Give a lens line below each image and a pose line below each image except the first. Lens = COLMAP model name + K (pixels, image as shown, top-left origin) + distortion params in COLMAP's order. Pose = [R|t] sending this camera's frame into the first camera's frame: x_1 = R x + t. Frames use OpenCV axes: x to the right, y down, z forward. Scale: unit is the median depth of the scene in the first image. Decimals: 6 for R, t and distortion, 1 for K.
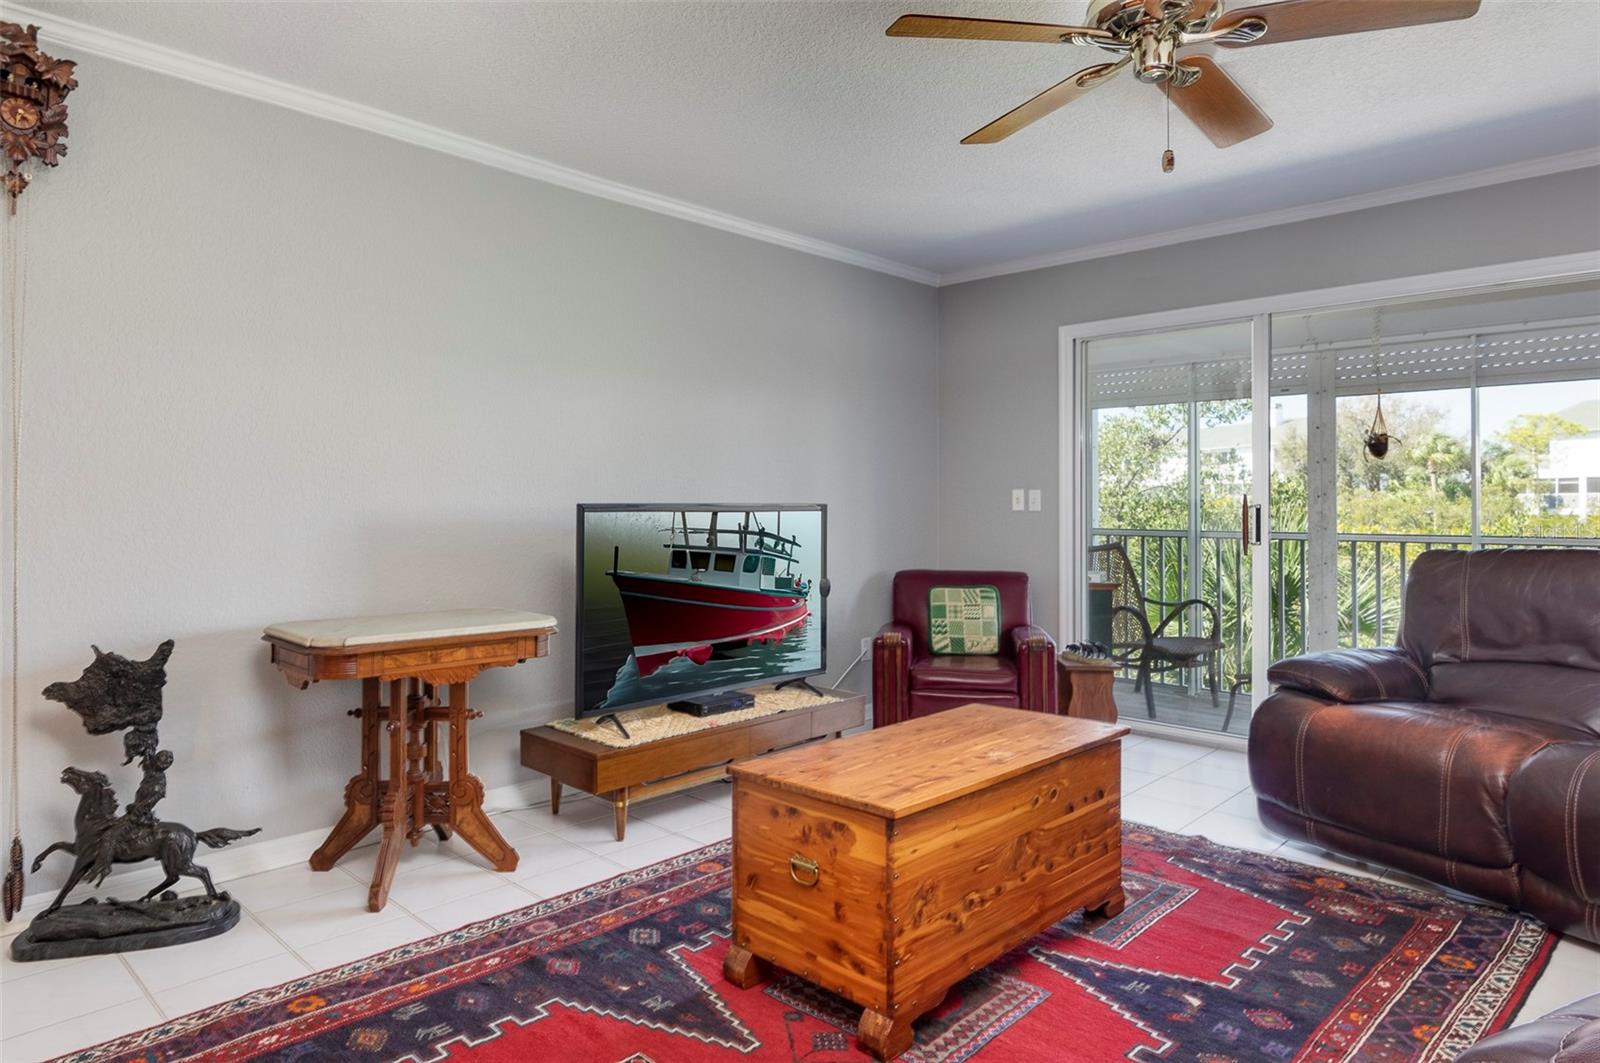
lens RADIAL K [[978.7, 0, 789.9], [0, 978.7, 500.4], [0, 0, 1]] dist [-0.001635, 0.002262]
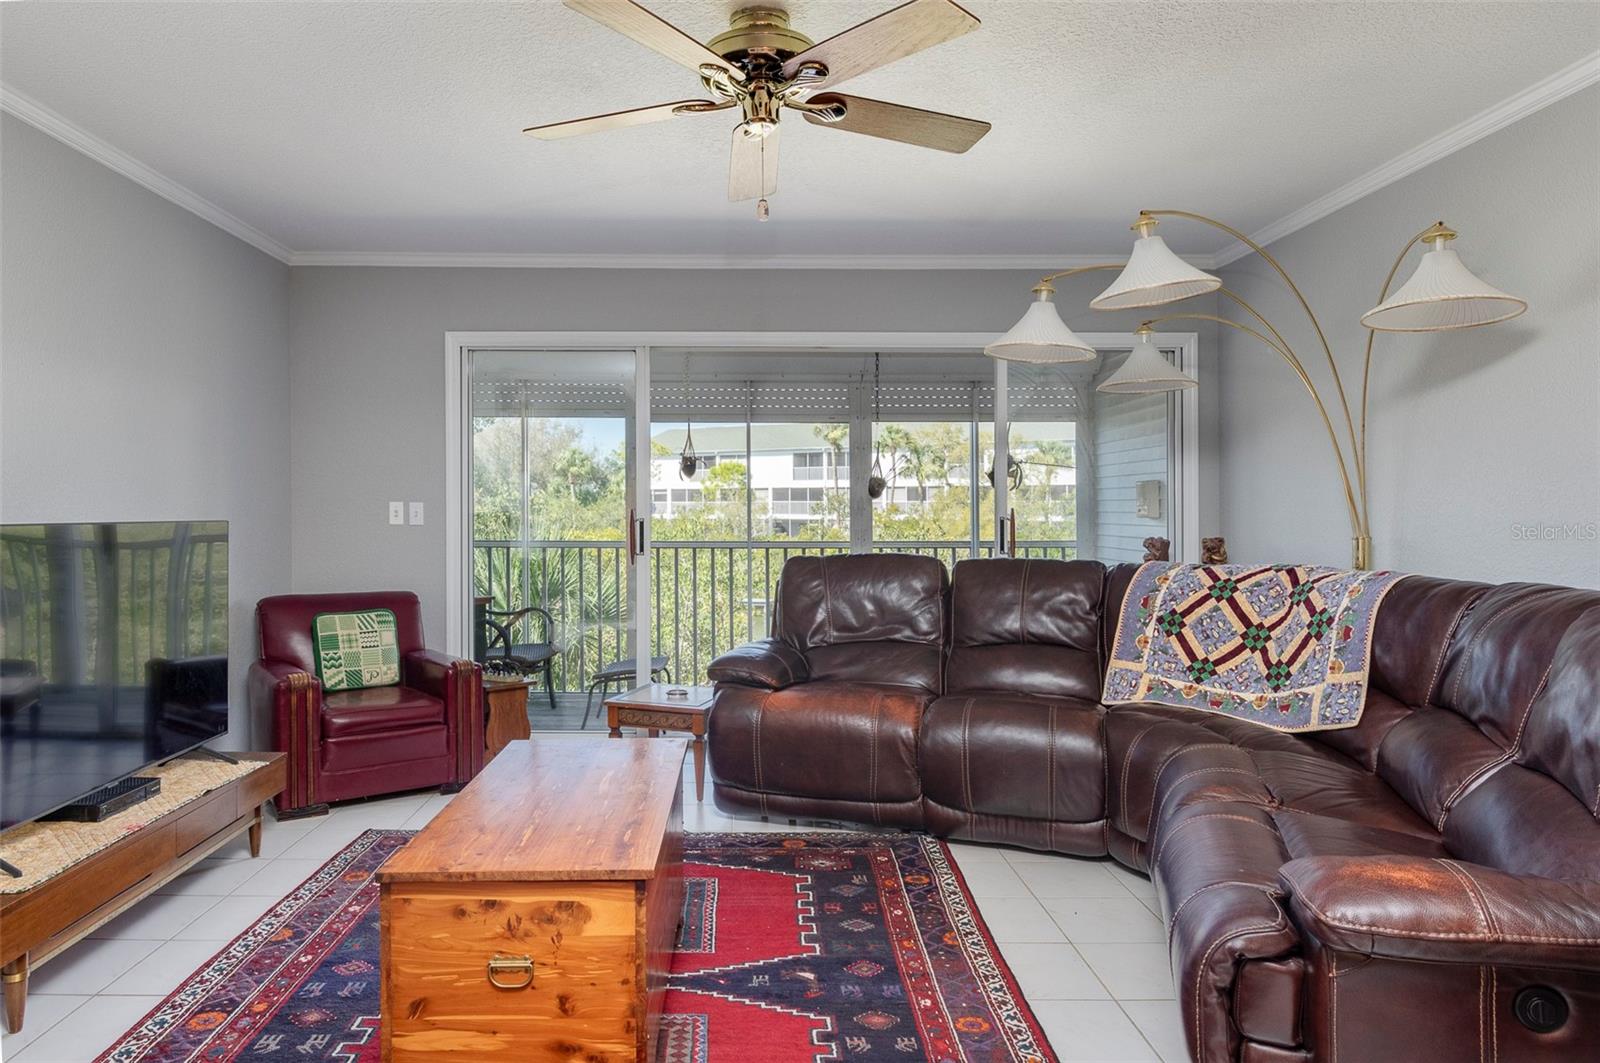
lens RADIAL K [[978.7, 0, 768.7], [0, 978.7, 509.9], [0, 0, 1]] dist [-0.001635, 0.002262]
pose [[0.715922, 0.002554, 0.698175, -0.301013], [-0.005542, 0.999983, 0.002024, -0.013810], [-0.698158, -0.005318, 0.715924, 0.182482]]
